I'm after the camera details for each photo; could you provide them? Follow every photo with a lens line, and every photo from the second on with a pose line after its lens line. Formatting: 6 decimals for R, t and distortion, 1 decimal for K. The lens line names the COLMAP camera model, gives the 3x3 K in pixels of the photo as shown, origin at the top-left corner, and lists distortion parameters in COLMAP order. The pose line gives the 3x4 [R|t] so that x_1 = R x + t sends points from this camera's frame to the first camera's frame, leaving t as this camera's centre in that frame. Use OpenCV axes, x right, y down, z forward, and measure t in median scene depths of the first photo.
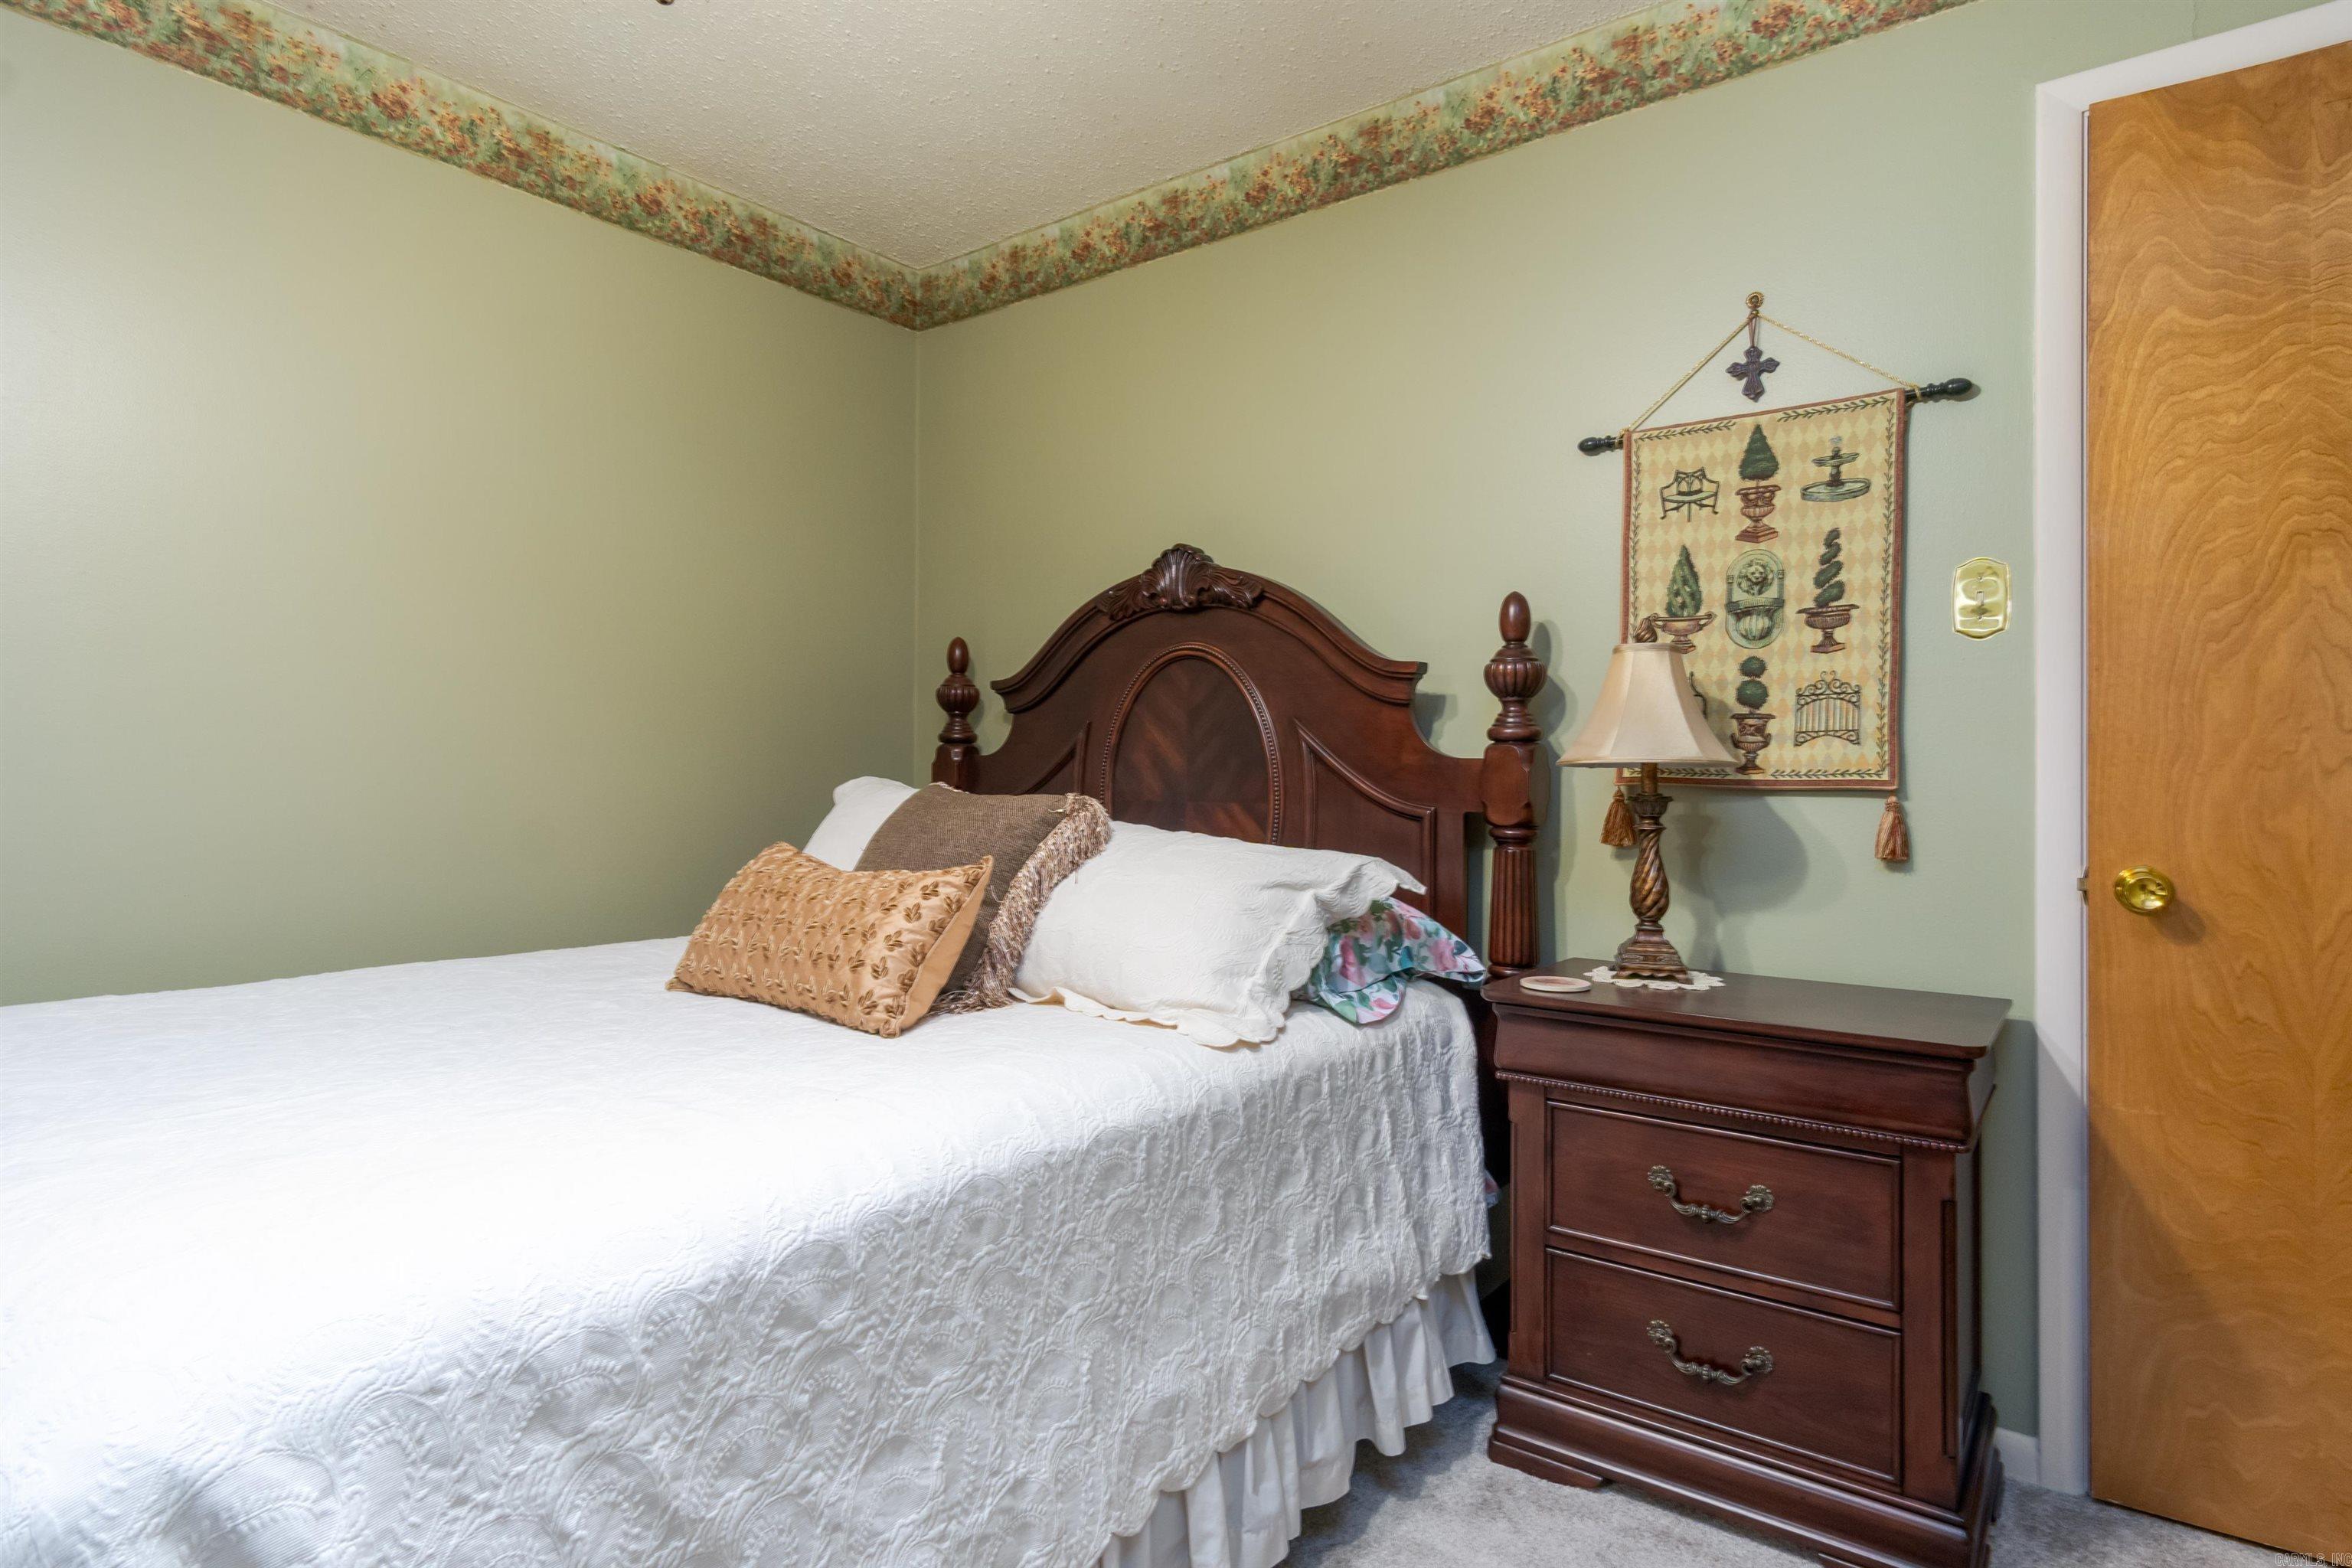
lens RADIAL K [[1207.2, 0, 1176.4], [0, 1207.2, 762.4], [0, 0, 1]] dist [-0.002597, 0.000593]
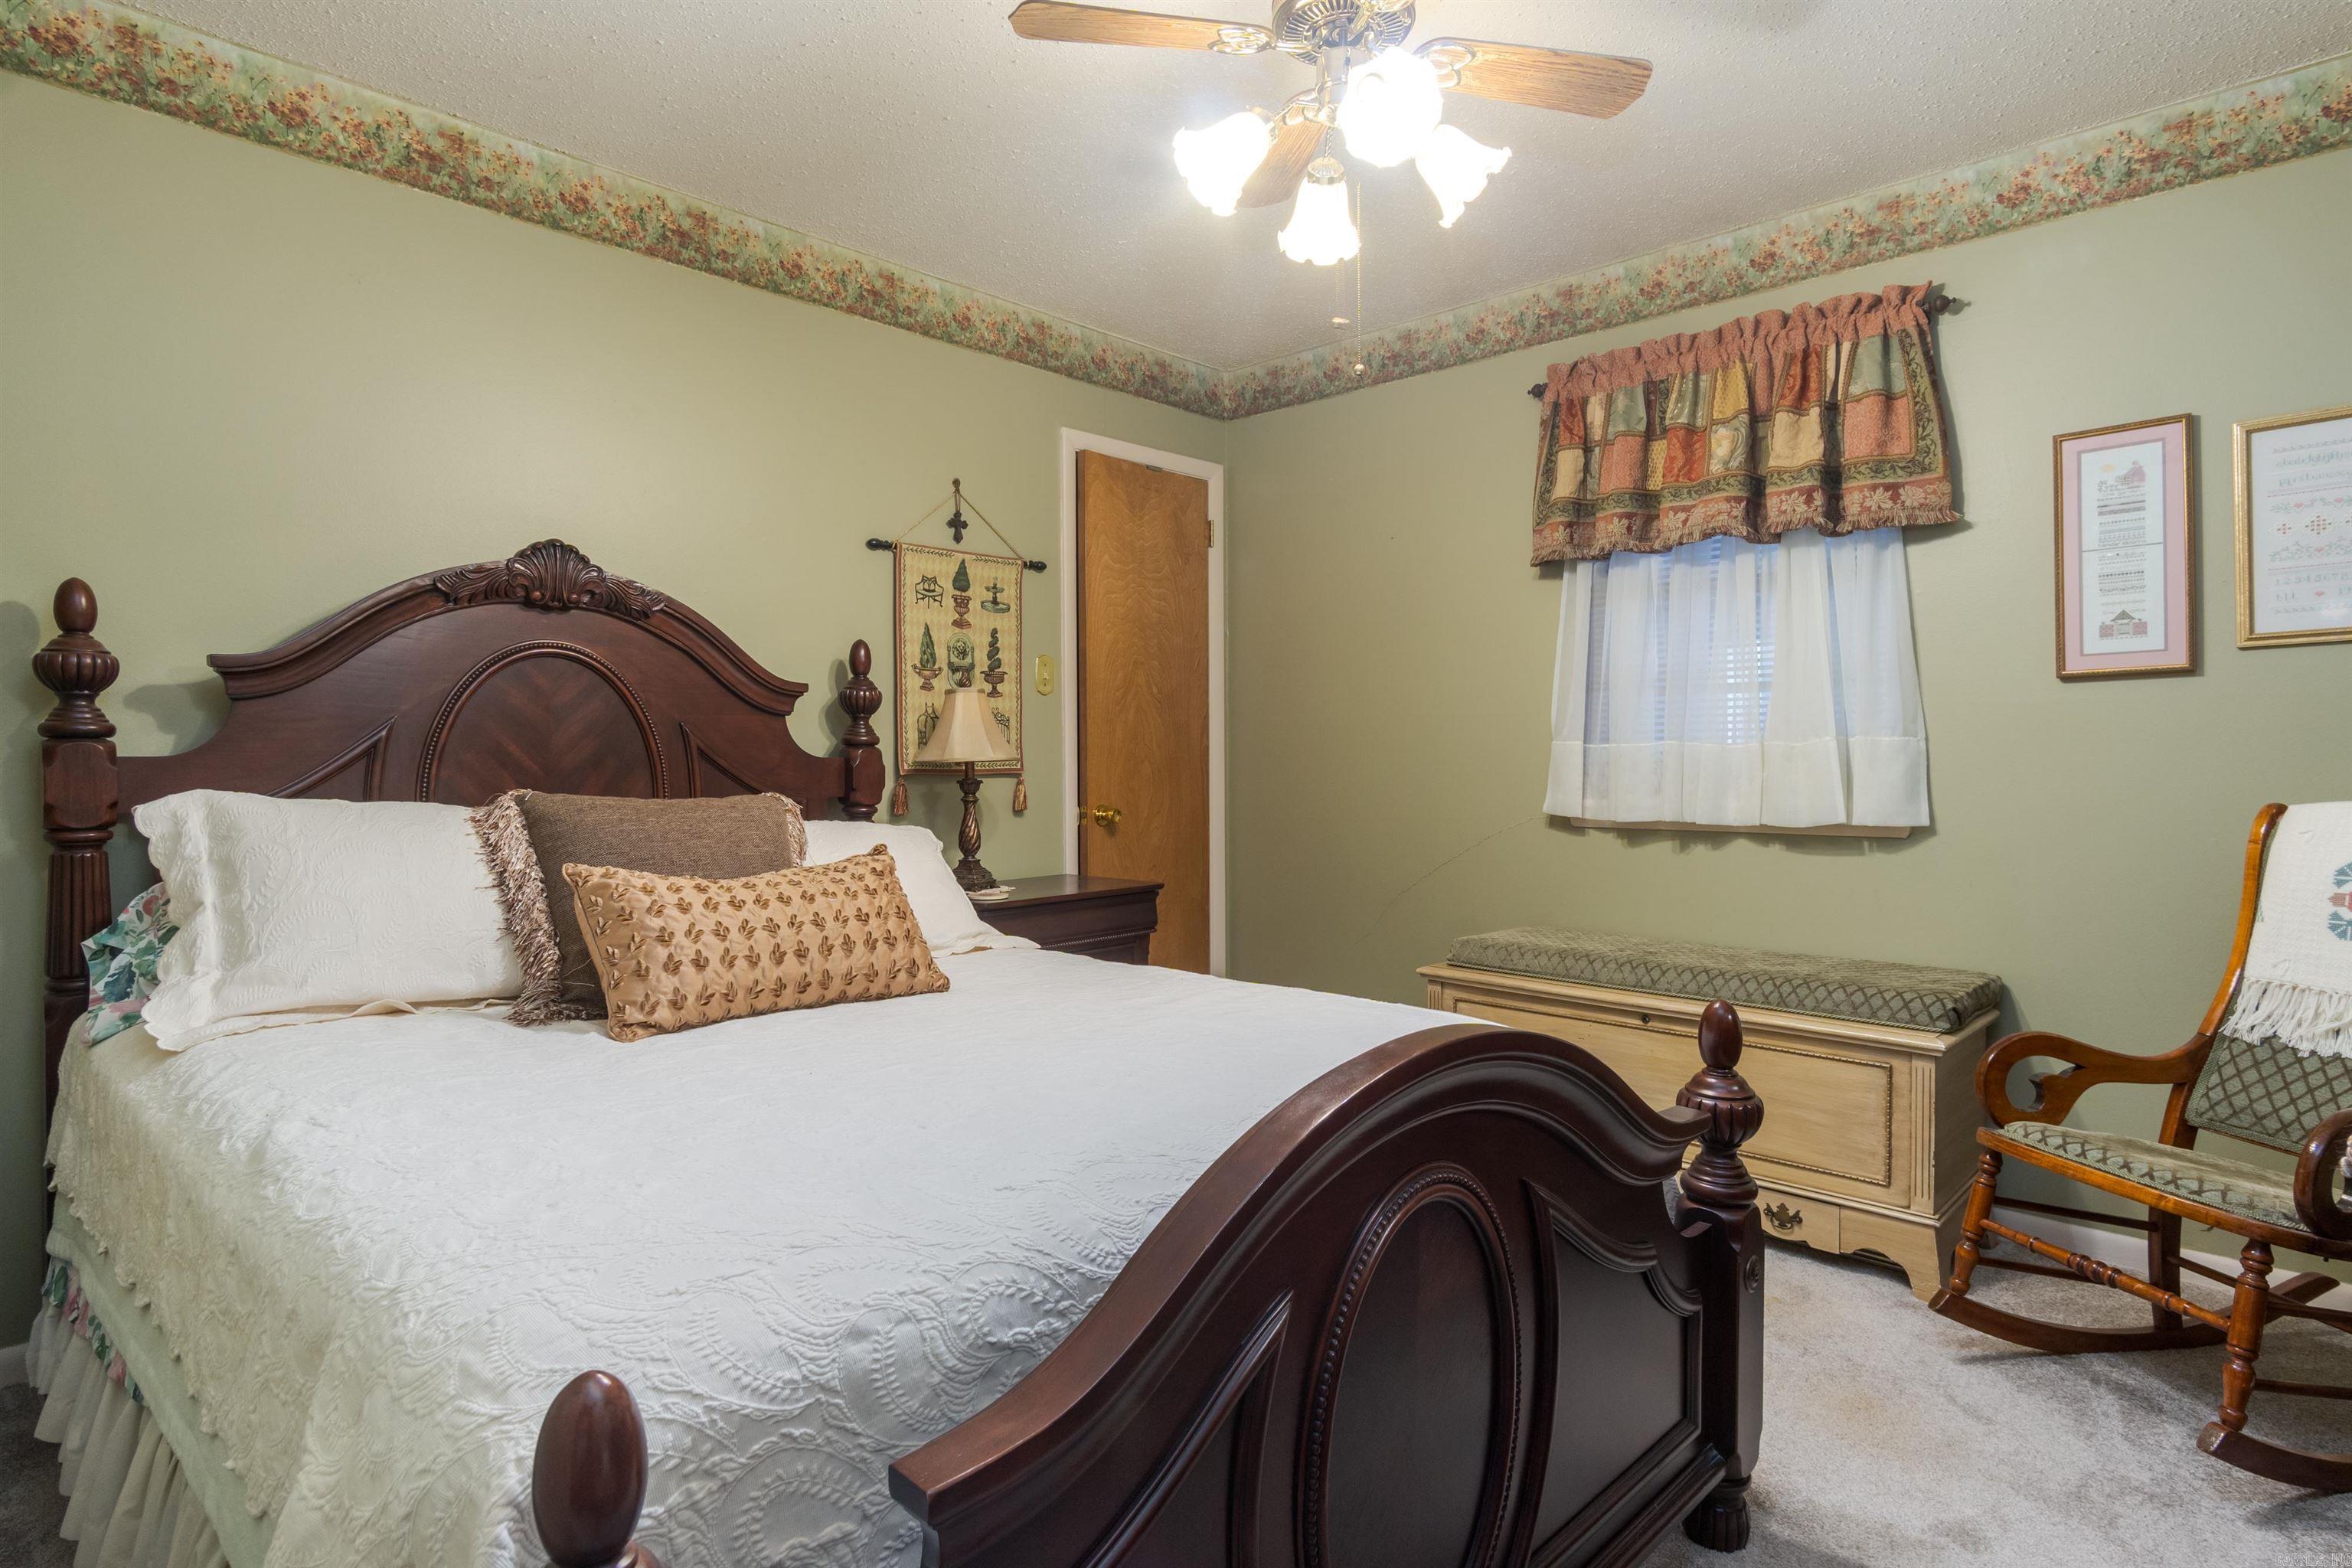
lens RADIAL K [[1207.2, 0, 1173.2], [0, 1207.2, 780.4], [0, 0, 1]] dist [-0.002597, 0.000593]
pose [[0.127692, -0.021476, 0.991581, -1.297912], [0.009573, 0.999746, 0.020420, -0.002334], [-0.991768, 0.006884, 0.127865, 0.554126]]
